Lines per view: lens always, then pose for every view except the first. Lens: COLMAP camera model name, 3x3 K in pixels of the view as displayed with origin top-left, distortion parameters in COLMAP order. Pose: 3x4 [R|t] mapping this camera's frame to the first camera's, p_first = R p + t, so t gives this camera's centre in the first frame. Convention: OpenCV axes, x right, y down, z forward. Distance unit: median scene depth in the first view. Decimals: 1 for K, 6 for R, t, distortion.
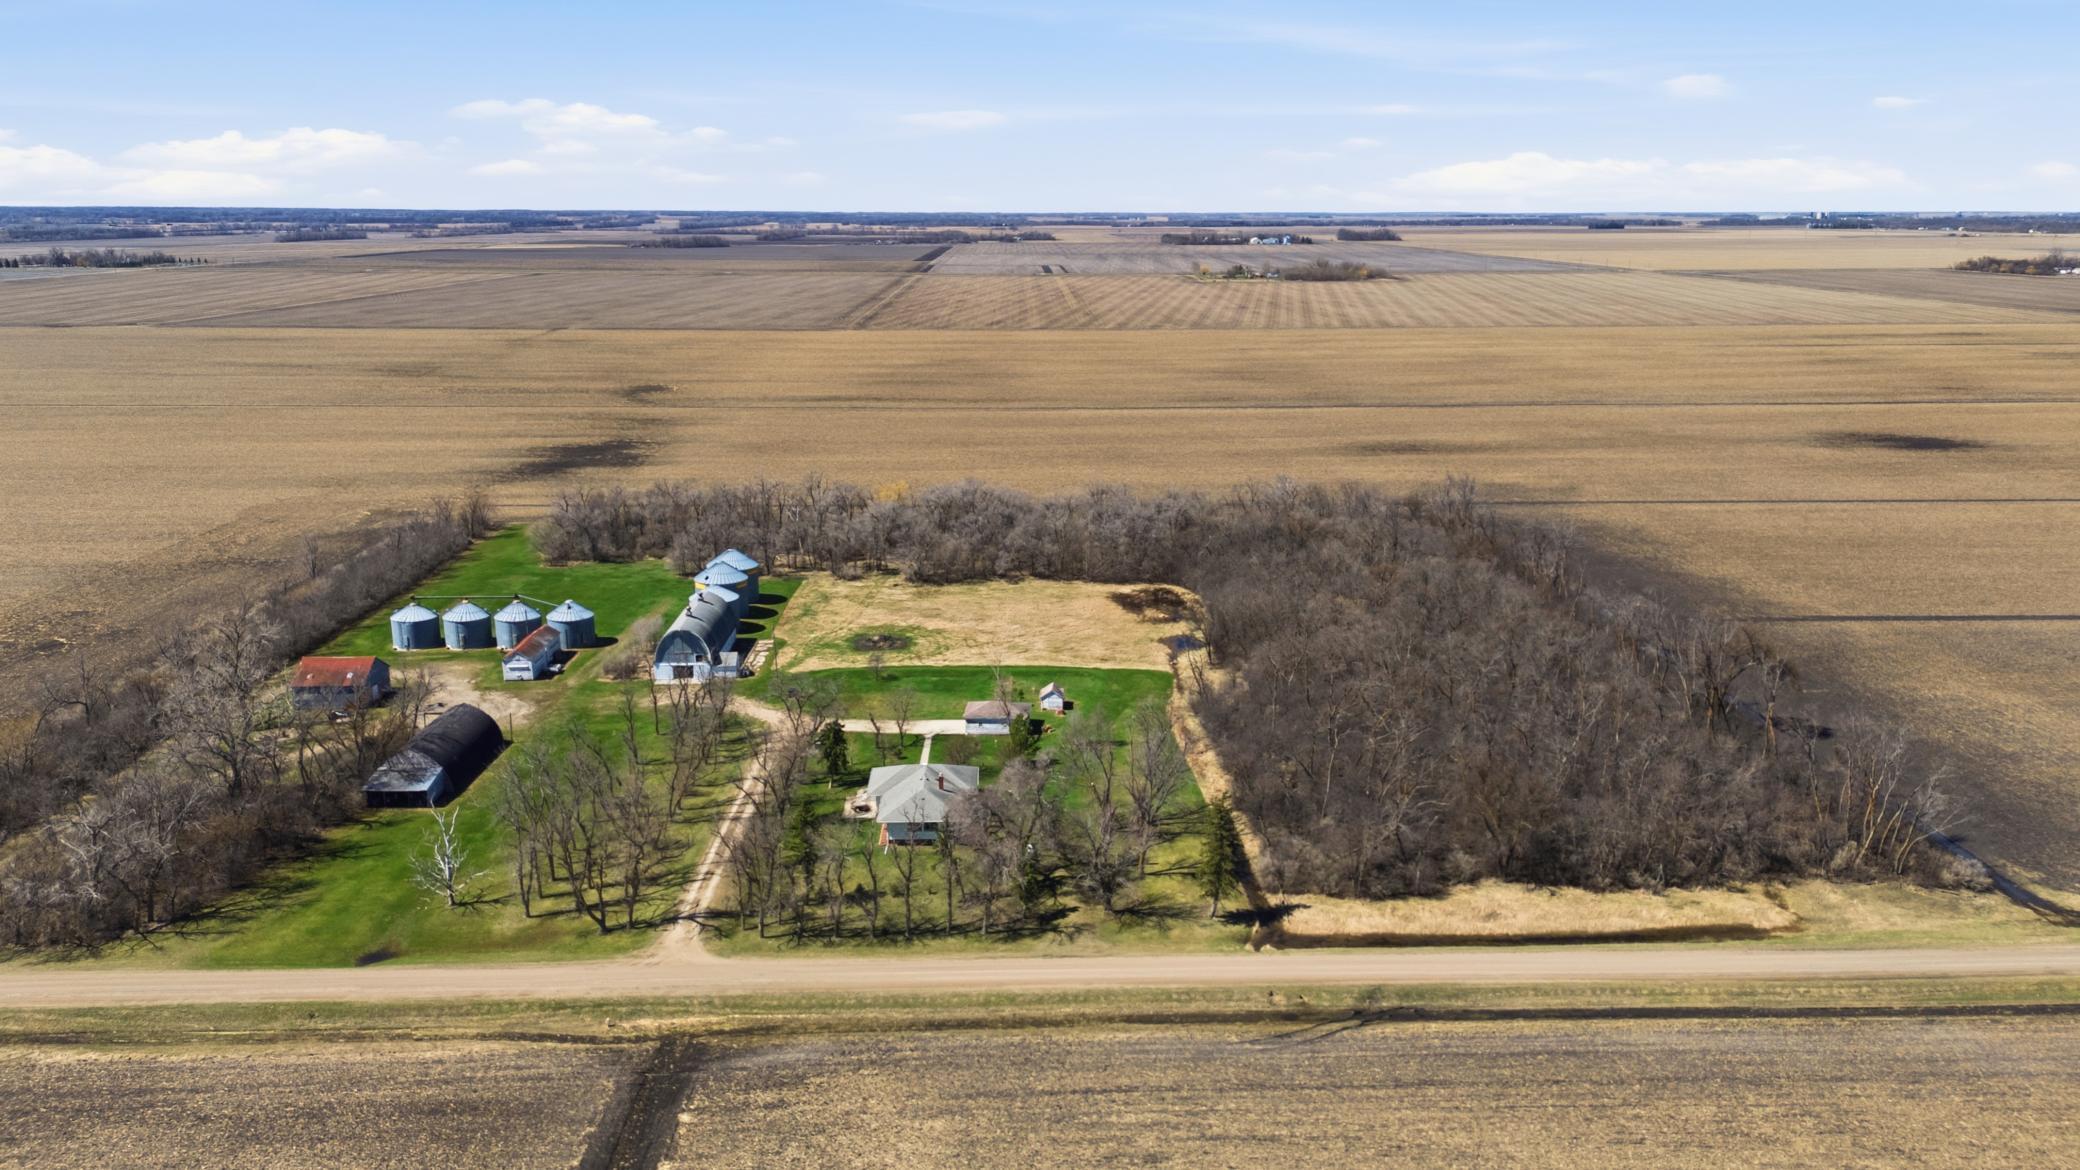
lens RADIAL K [[1550.7, 0, 1040.0], [0, 1550.7, 585.0], [0, 0, 1]] dist [0.097590, -0.113167]
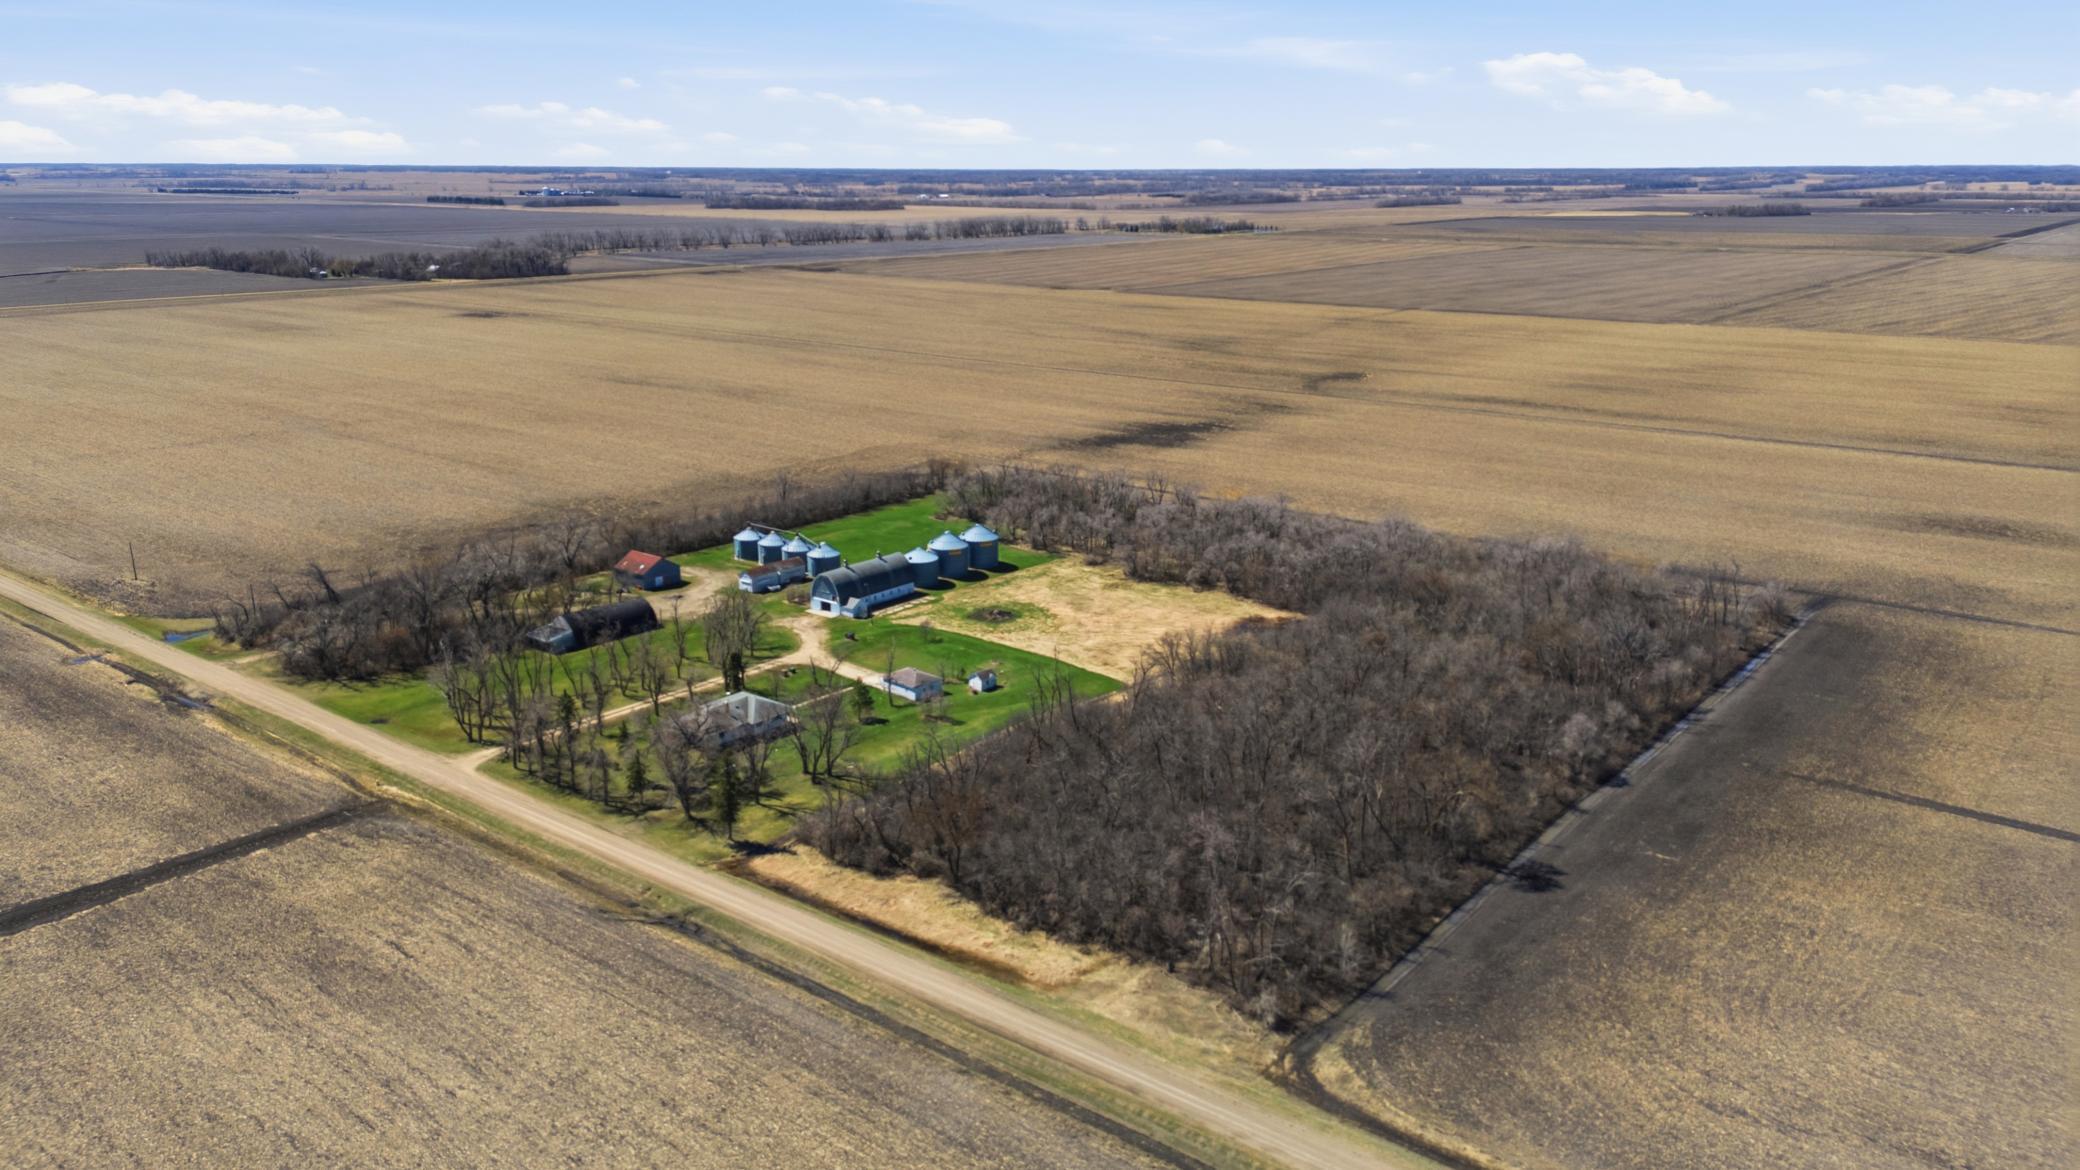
lens RADIAL K [[1519.4, 0, 1044.2], [0, 1519.4, 573.9], [0, 0, 1]] dist [0.095256, -0.106044]
pose [[0.762616, 0.167979, -0.624660, 1.047174], [-0.152670, 0.985152, 0.078533, -0.148982], [0.628577, 0.035476, 0.776938, 0.134510]]
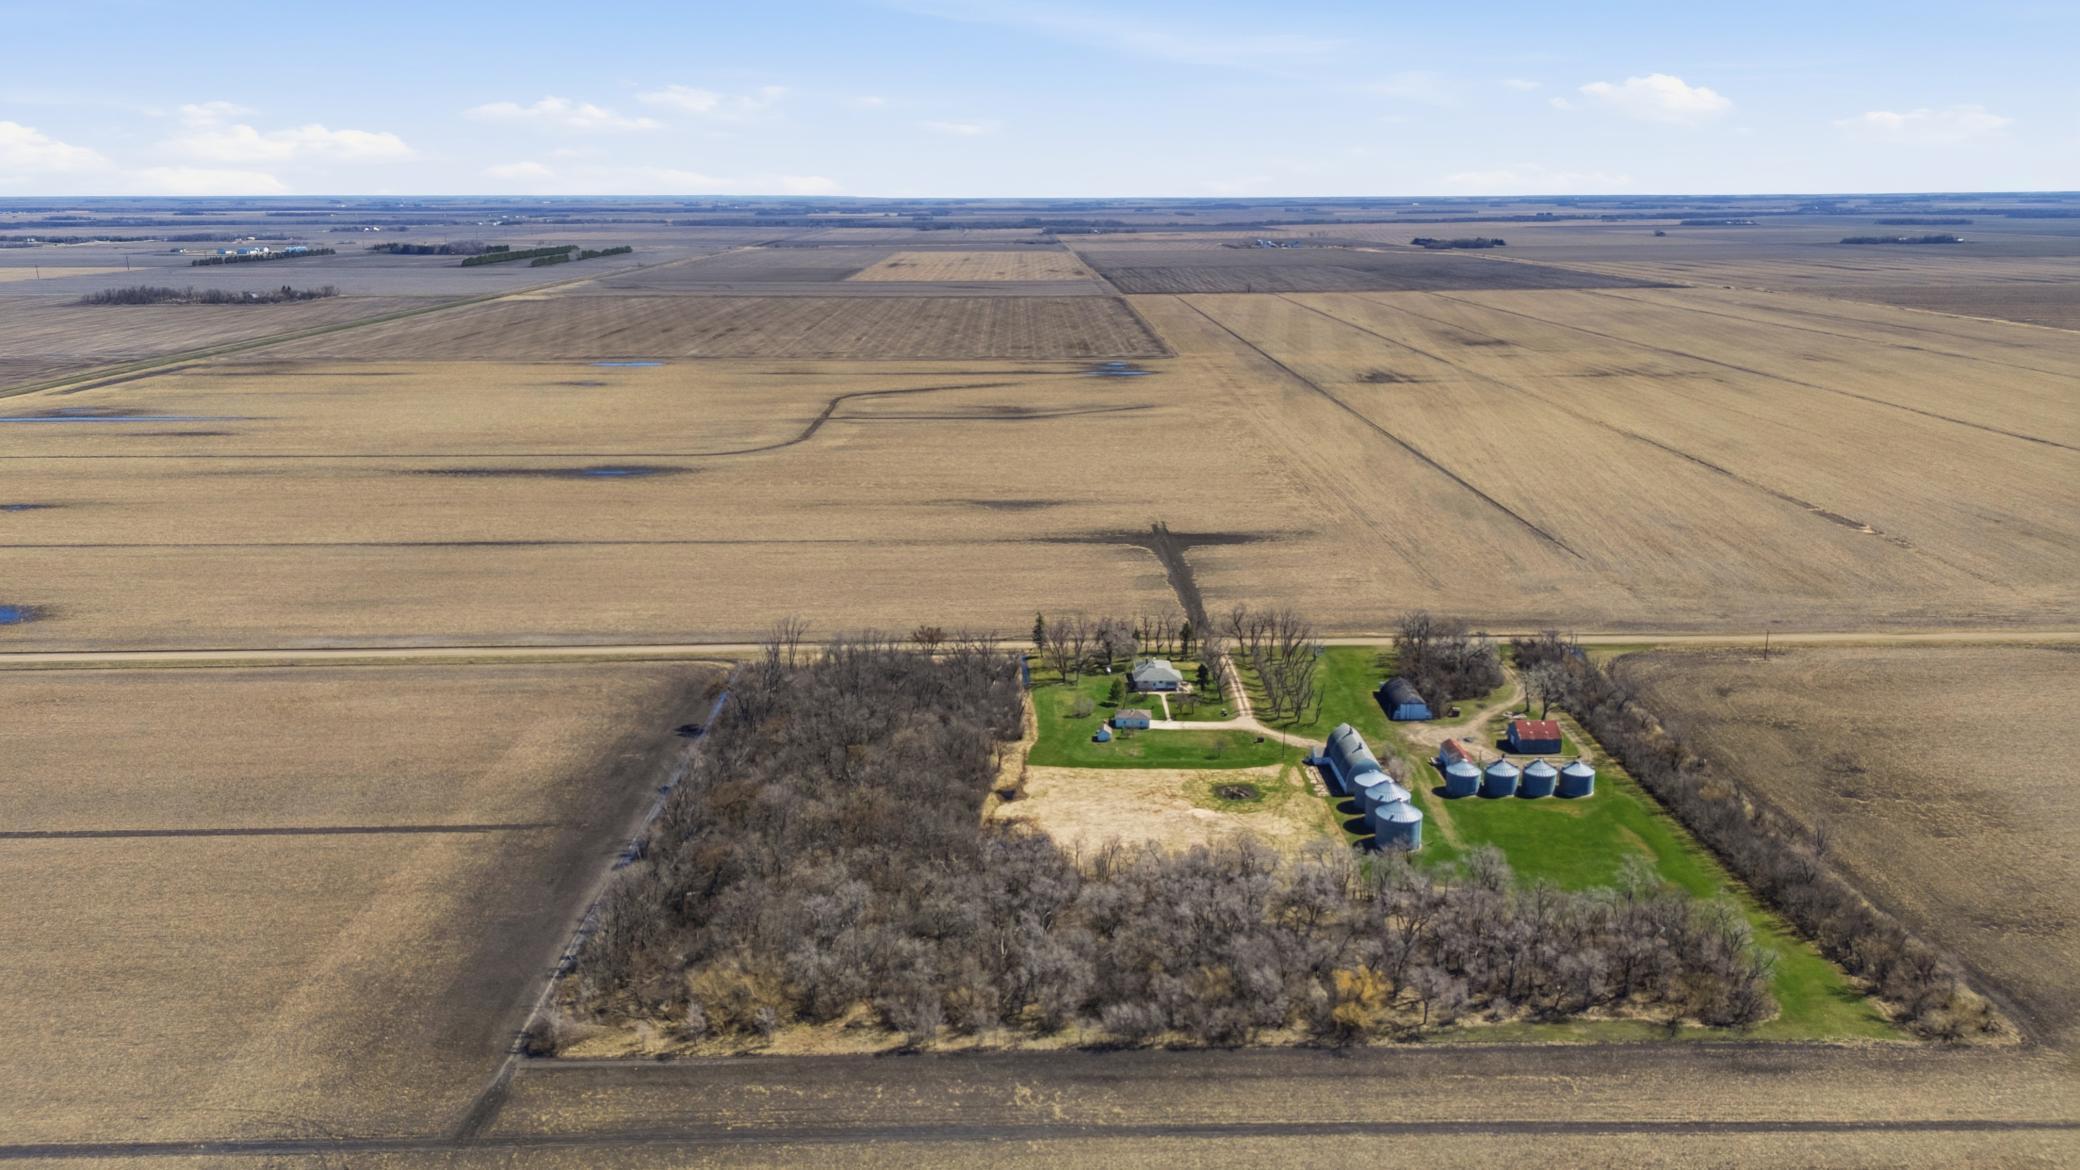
lens RADIAL K [[1519.4, 0, 1044.2], [0, 1519.4, 573.9], [0, 0, 1]] dist [0.095256, -0.106044]
pose [[-0.999975, 0.002000, 0.006839, 0.084255], [0.004938, 0.886490, 0.462721, -1.150852], [-0.005137, 0.462743, -0.886477, 3.230951]]
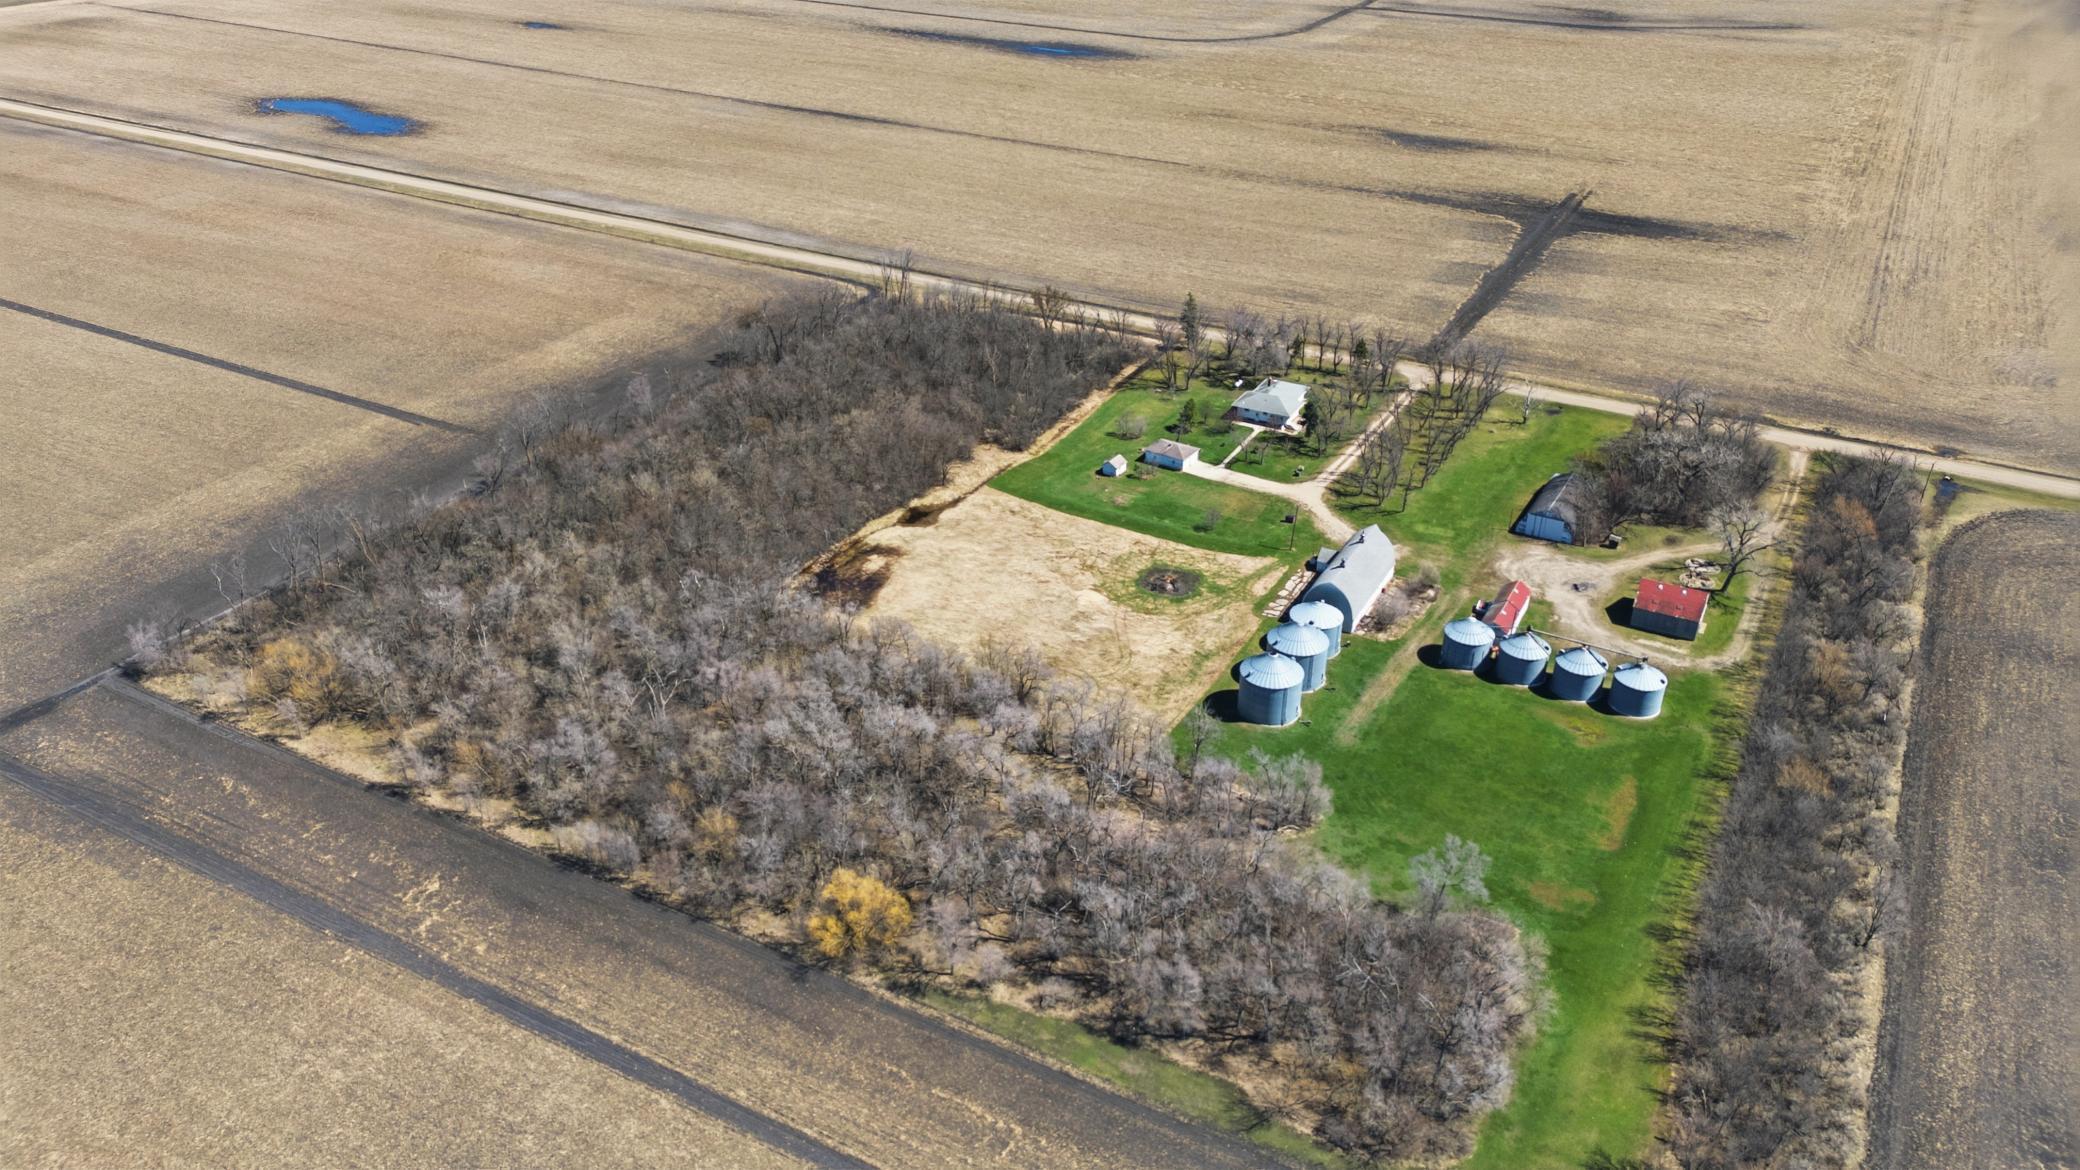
lens RADIAL K [[1519.4, 0, 1044.2], [0, 1519.4, 573.9], [0, 0, 1]] dist [0.095256, -0.106044]
pose [[-0.867442, -0.250433, 0.429917, -0.715520], [0.105509, 0.751844, 0.650845, -0.973822], [-0.486223, 0.609930, -0.625758, 2.580271]]
